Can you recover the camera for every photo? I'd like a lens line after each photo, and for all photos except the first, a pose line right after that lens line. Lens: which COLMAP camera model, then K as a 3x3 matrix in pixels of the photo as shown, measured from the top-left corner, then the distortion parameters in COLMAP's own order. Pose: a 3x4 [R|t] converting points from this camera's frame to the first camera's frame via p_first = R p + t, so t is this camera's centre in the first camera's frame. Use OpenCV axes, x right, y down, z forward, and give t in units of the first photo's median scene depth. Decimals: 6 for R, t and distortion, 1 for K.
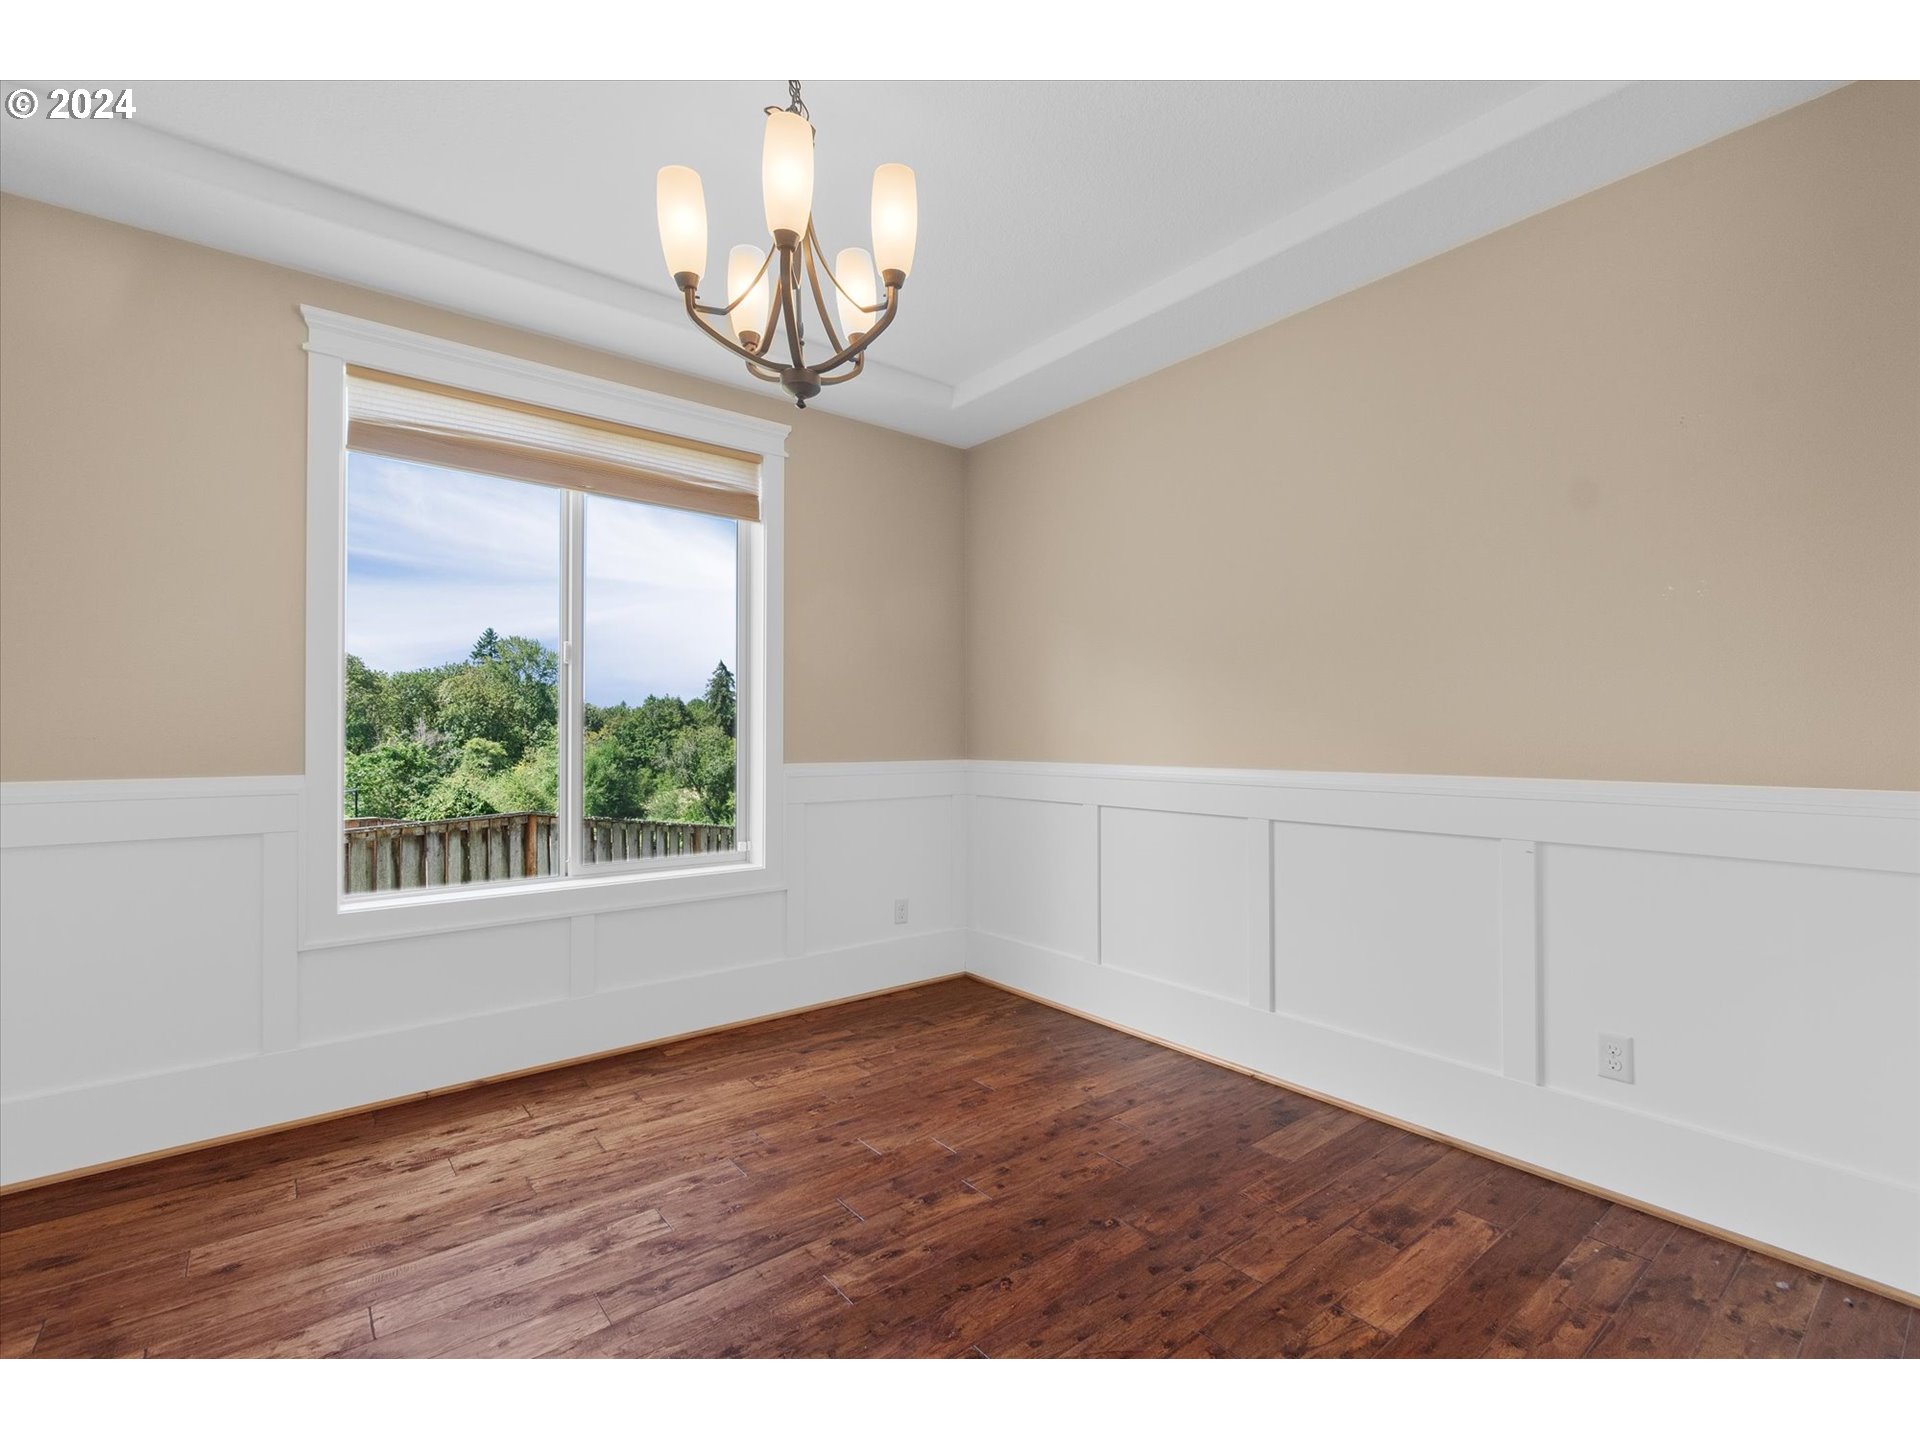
lens RADIAL K [[850.5, 0, 957.2], [0, 850.5, 730.8], [0, 0, 1]] dist [-0.001091, -0.000426]
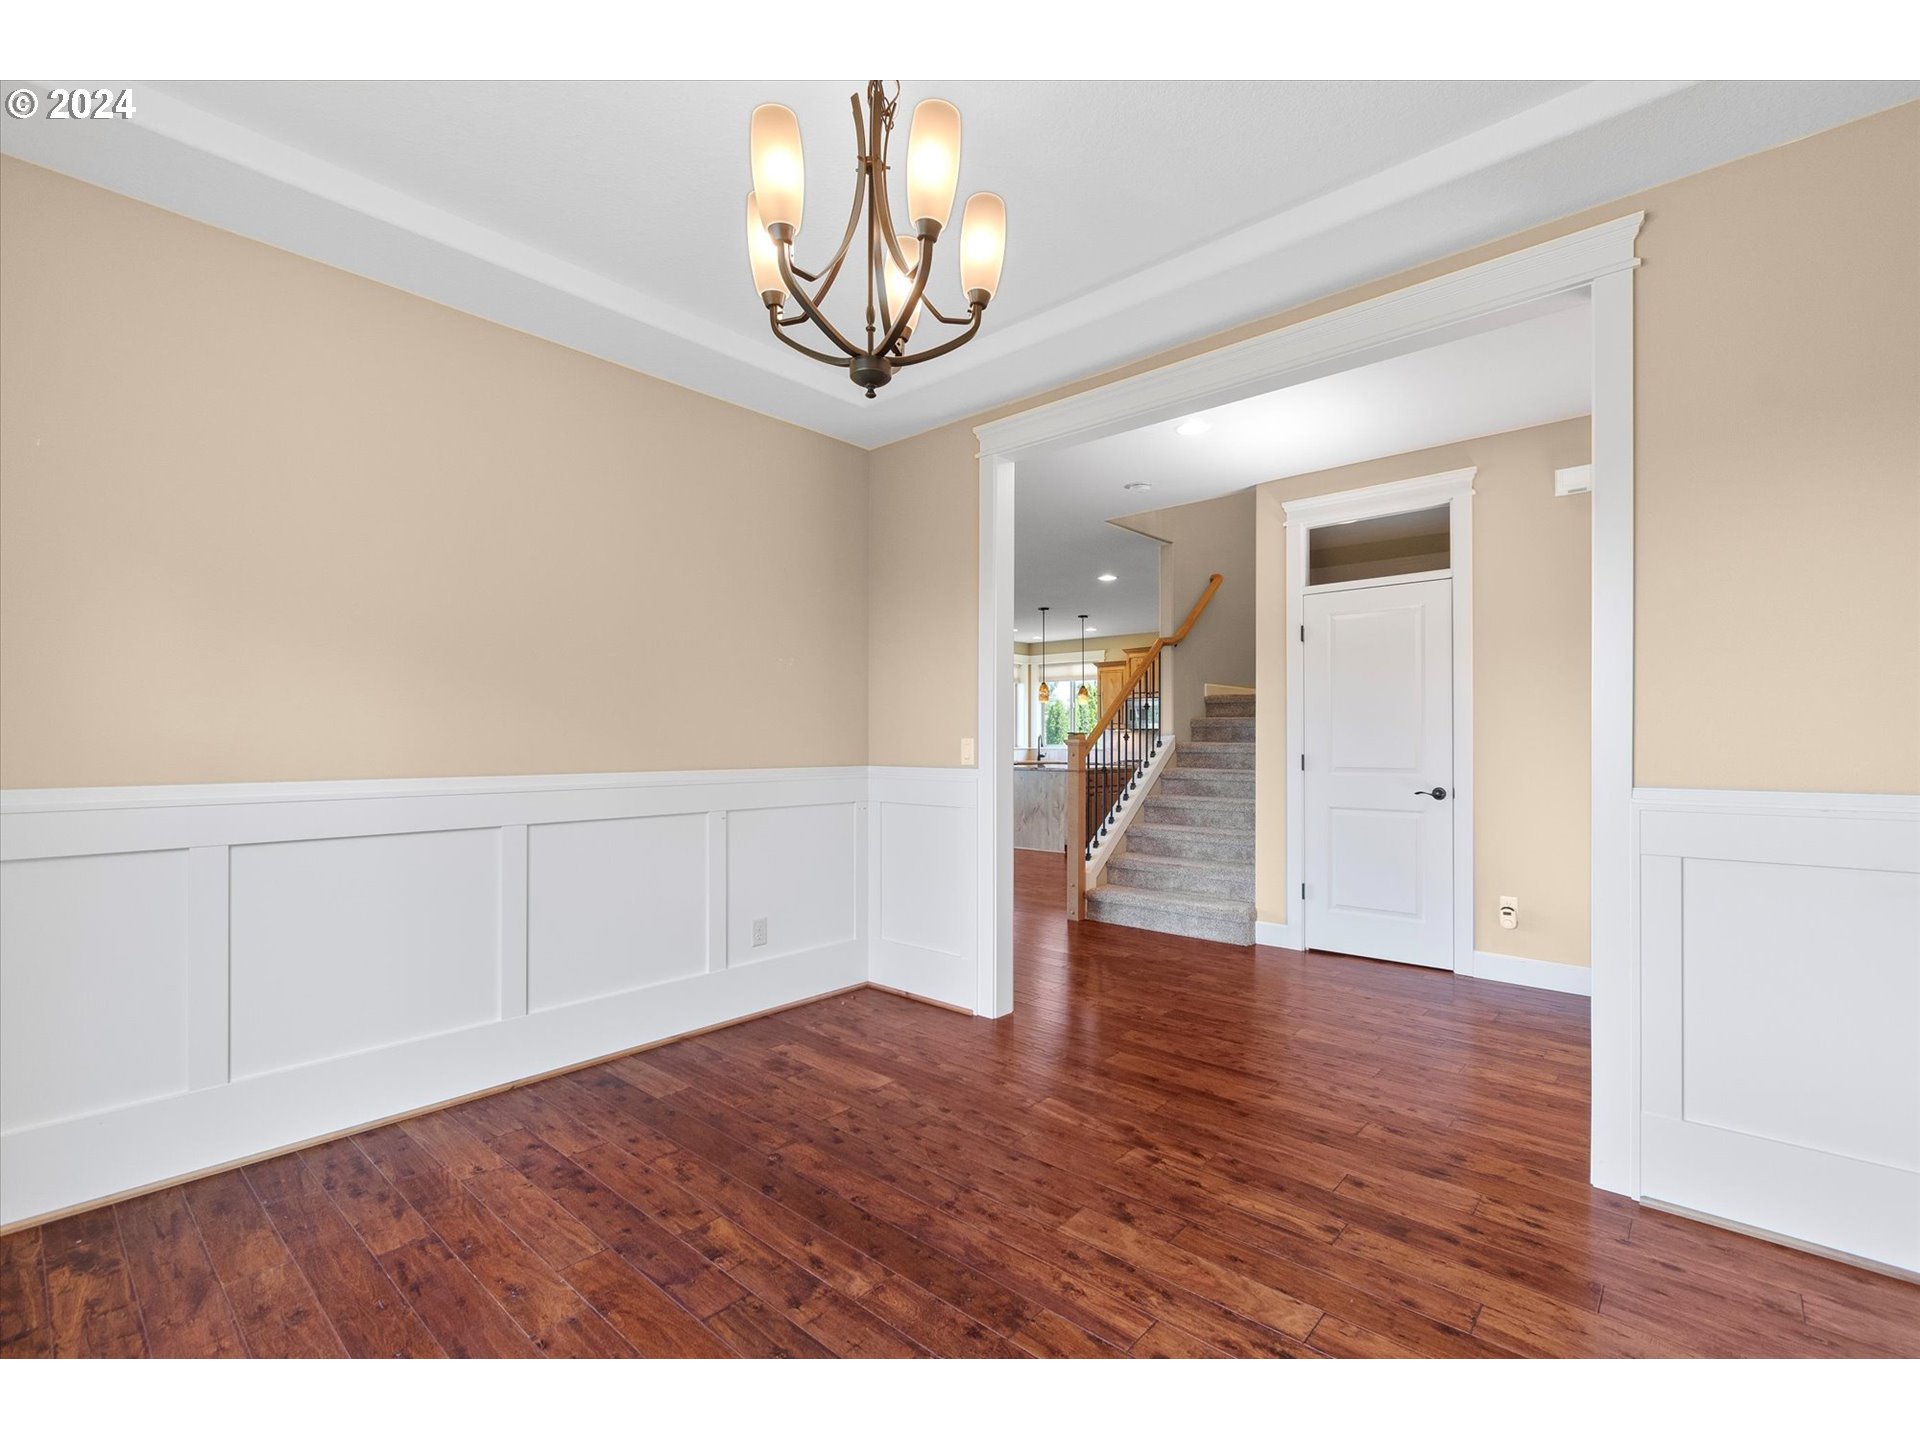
lens RADIAL K [[850.5, 0, 964.9], [0, 850.5, 736.7], [0, 0, 1]] dist [-0.001091, -0.000426]
pose [[-0.169741, 0.002971, 0.985484, -1.023989], [-0.011515, 0.999921, -0.004998, -0.001491], [-0.985421, -0.012196, -0.169694, 0.940256]]
